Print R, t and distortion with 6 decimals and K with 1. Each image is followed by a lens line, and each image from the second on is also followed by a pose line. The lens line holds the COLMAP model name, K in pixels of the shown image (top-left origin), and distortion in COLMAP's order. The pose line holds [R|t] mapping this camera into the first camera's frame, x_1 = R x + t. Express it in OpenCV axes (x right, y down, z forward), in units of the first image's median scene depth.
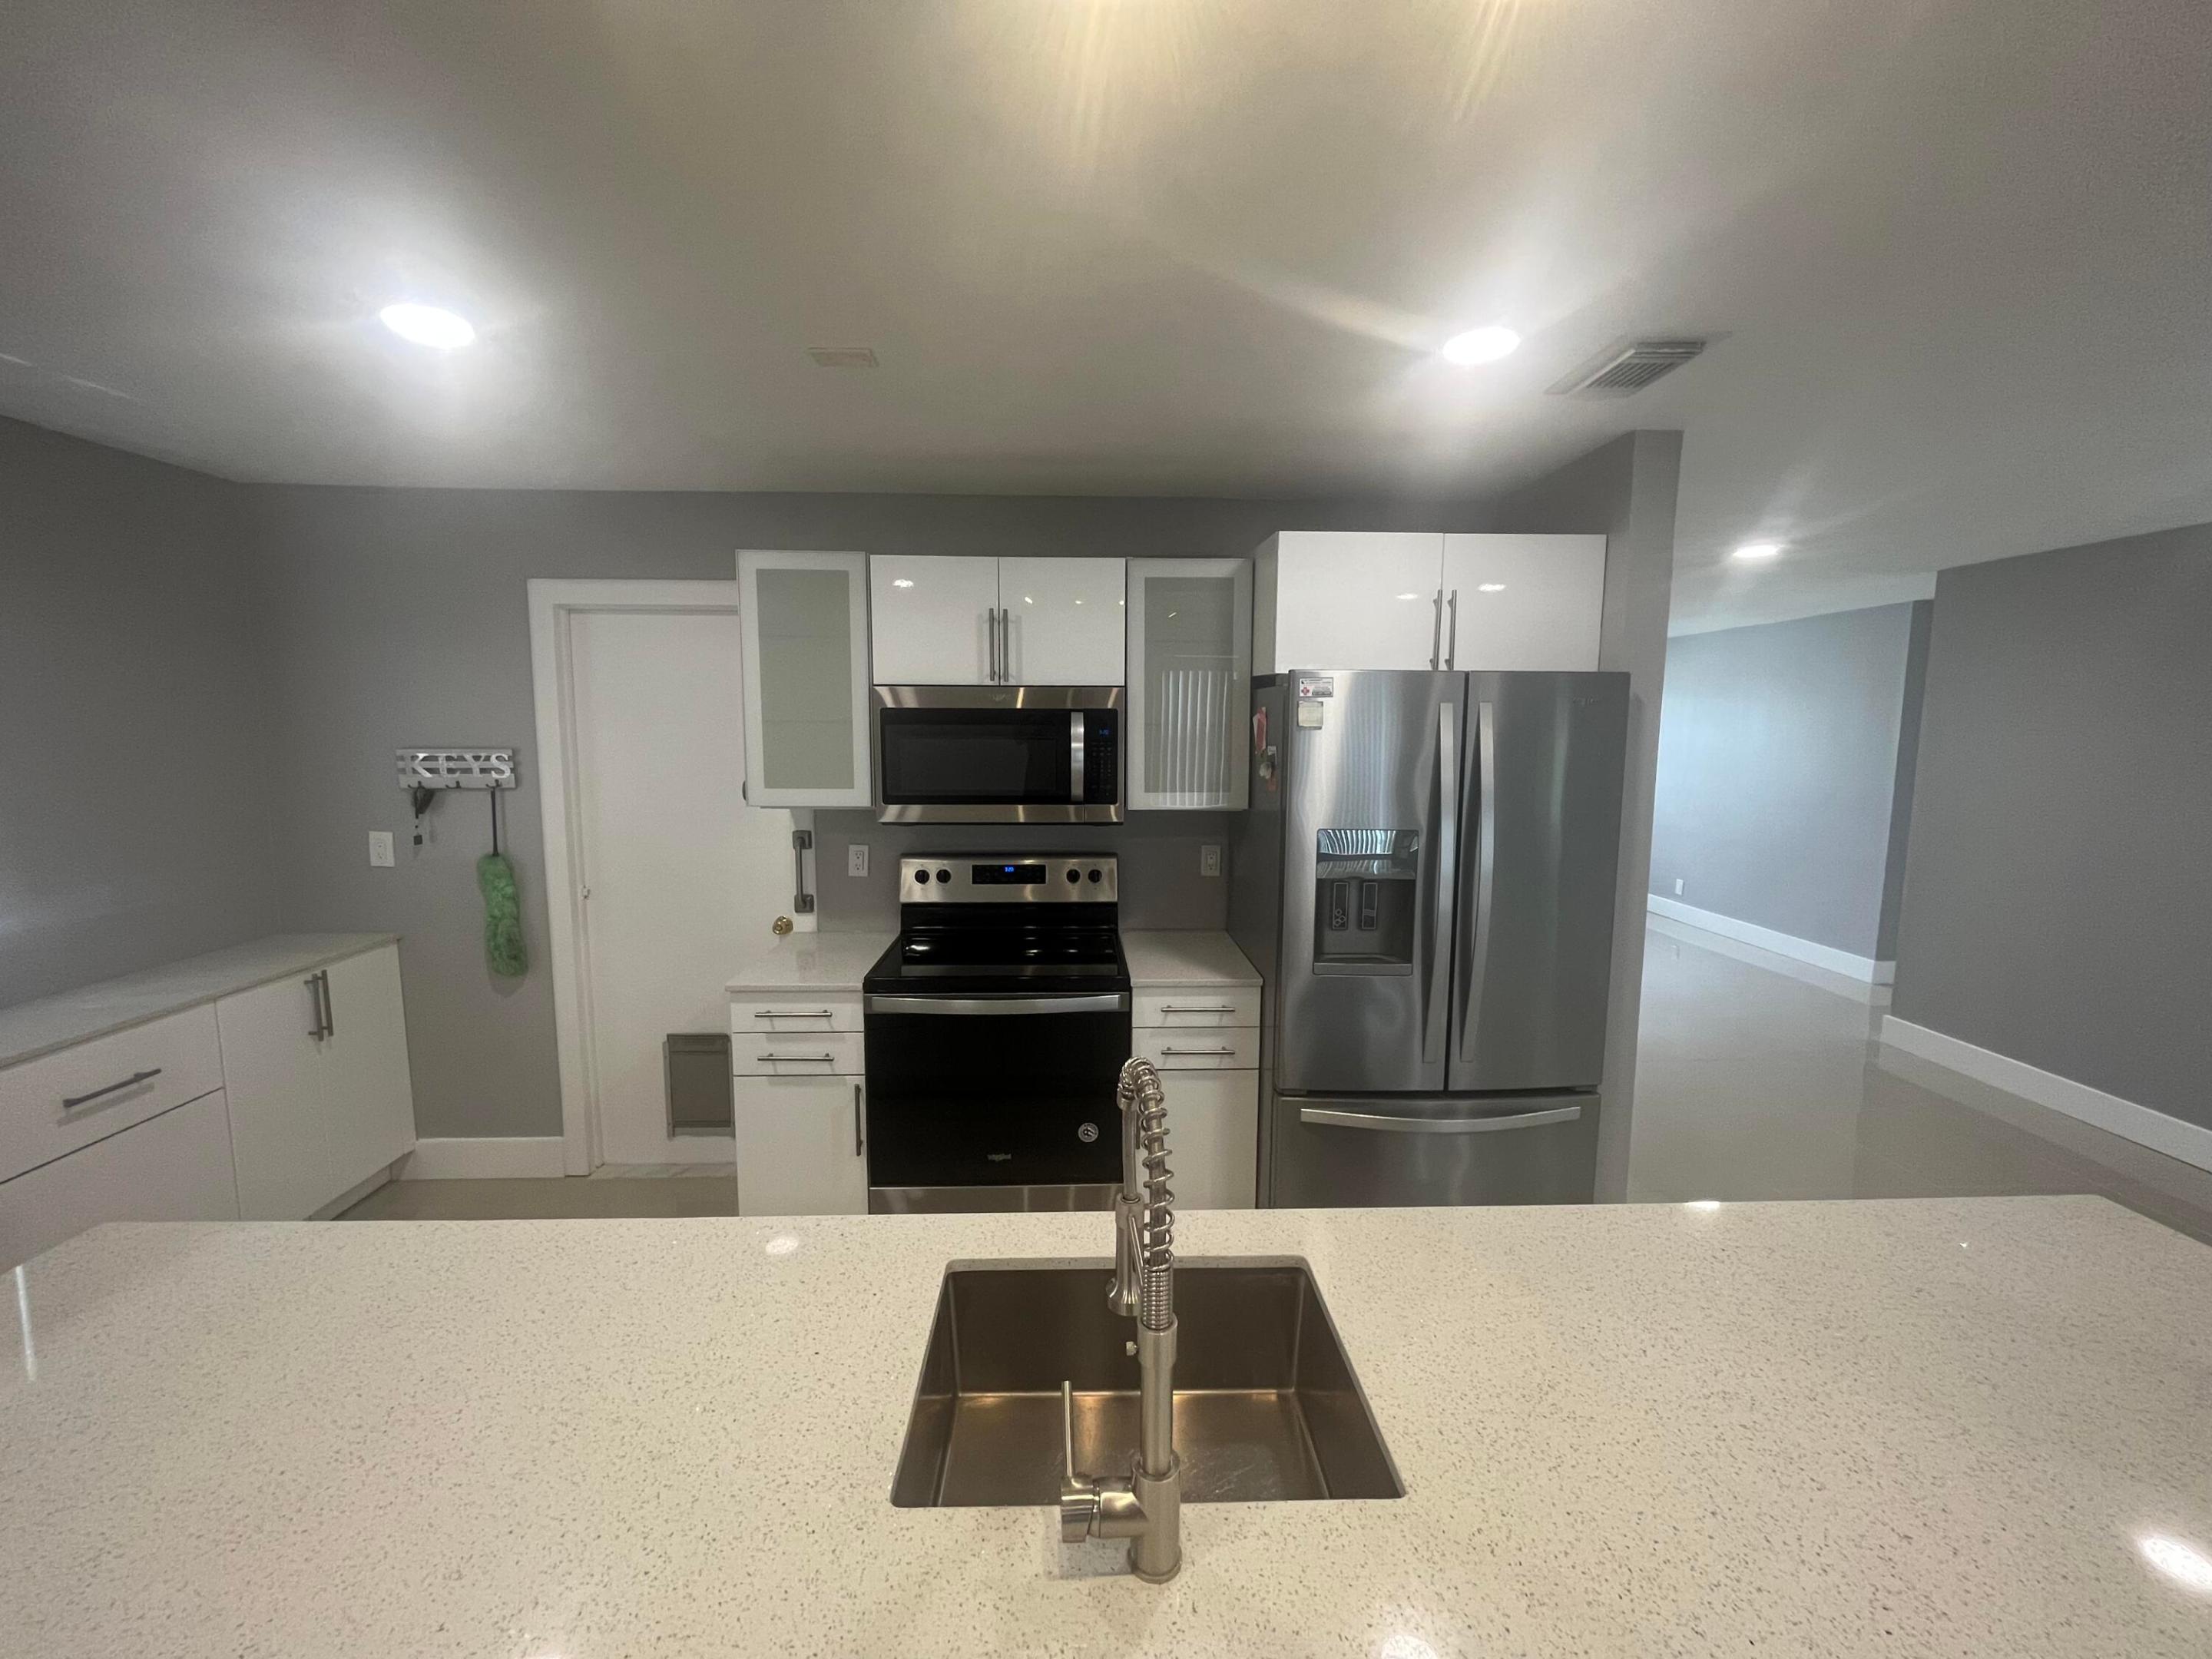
lens RADIAL K [[890.5, 0, 1108.3], [0, 890.5, 821.0], [0, 0, 1]] dist [-0.000970, -0.000339]
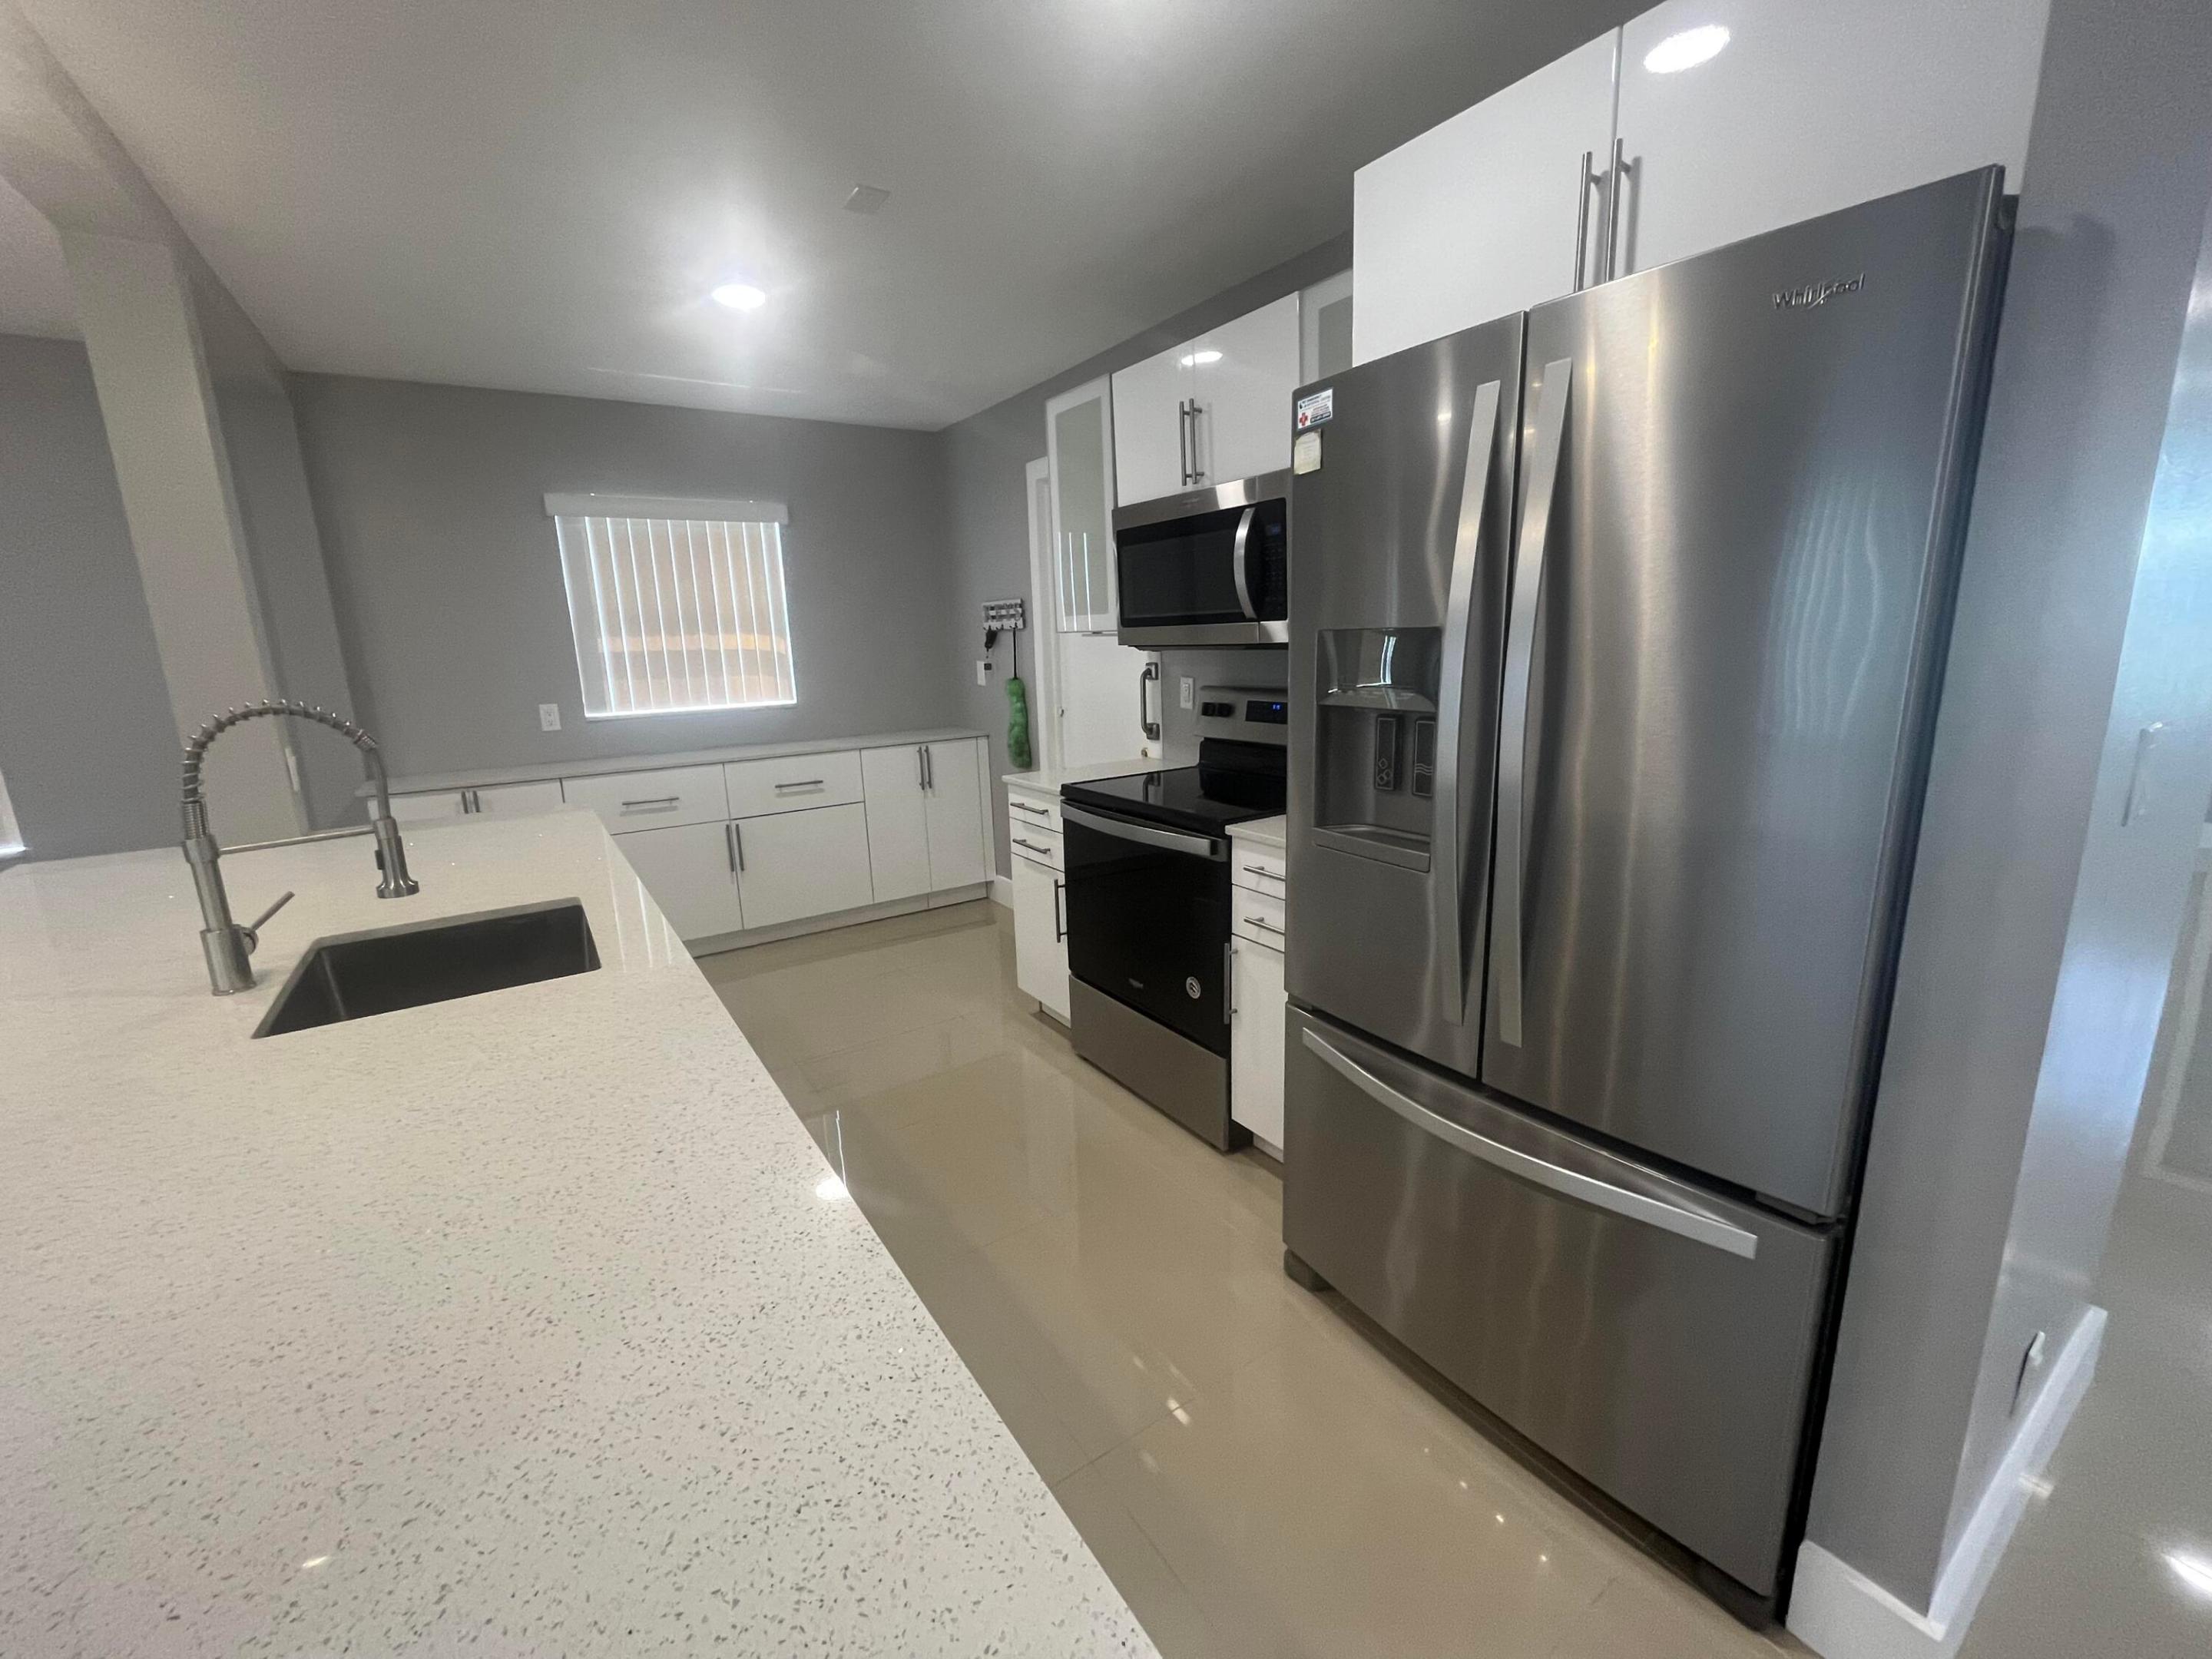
lens RADIAL K [[890.5, 0, 1096.6], [0, 890.5, 821.0], [0, 0, 1]] dist [-0.000970, -0.000339]
pose [[0.529383, 0.153245, -0.834428, 0.622785], [-0.058515, 0.987804, 0.144290, 0.055181], [0.846363, -0.027558, 0.531894, 0.418500]]
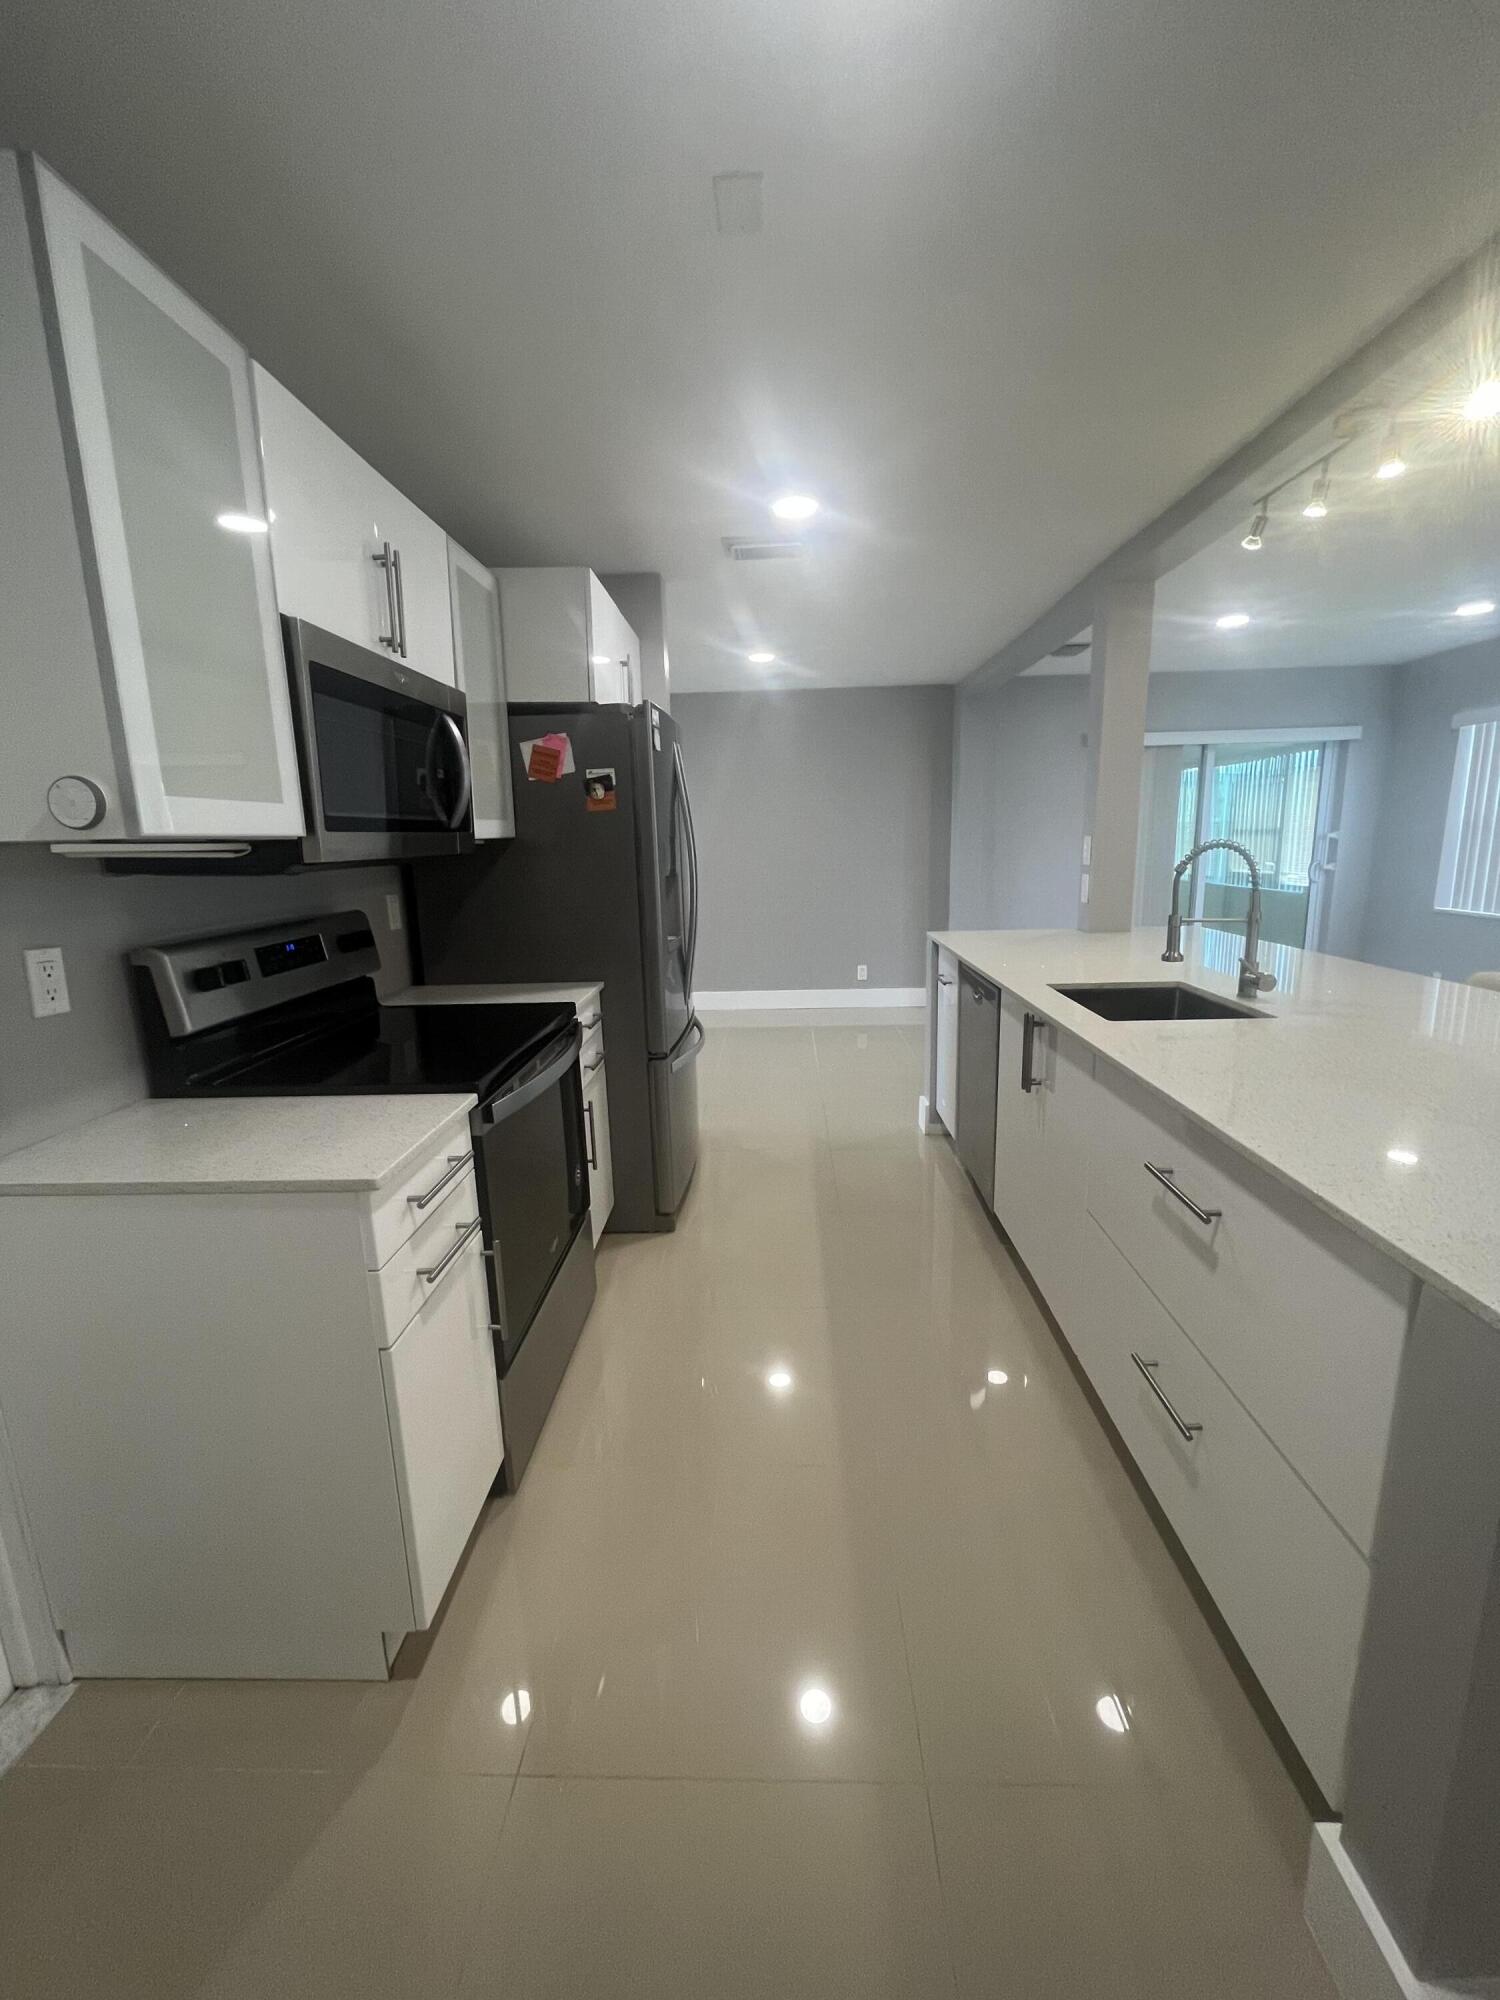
lens RADIAL K [[805.1, 0, 746.1], [0, 805.1, 1001.9], [0, 0, 1]] dist [-0.000970, -0.000339]
pose [[0.072895, -0.207150, 0.975590, -0.774727], [0.137258, 0.970968, 0.195913, 0.024996], [-0.987849, 0.119627, 0.099212, 0.679154]]
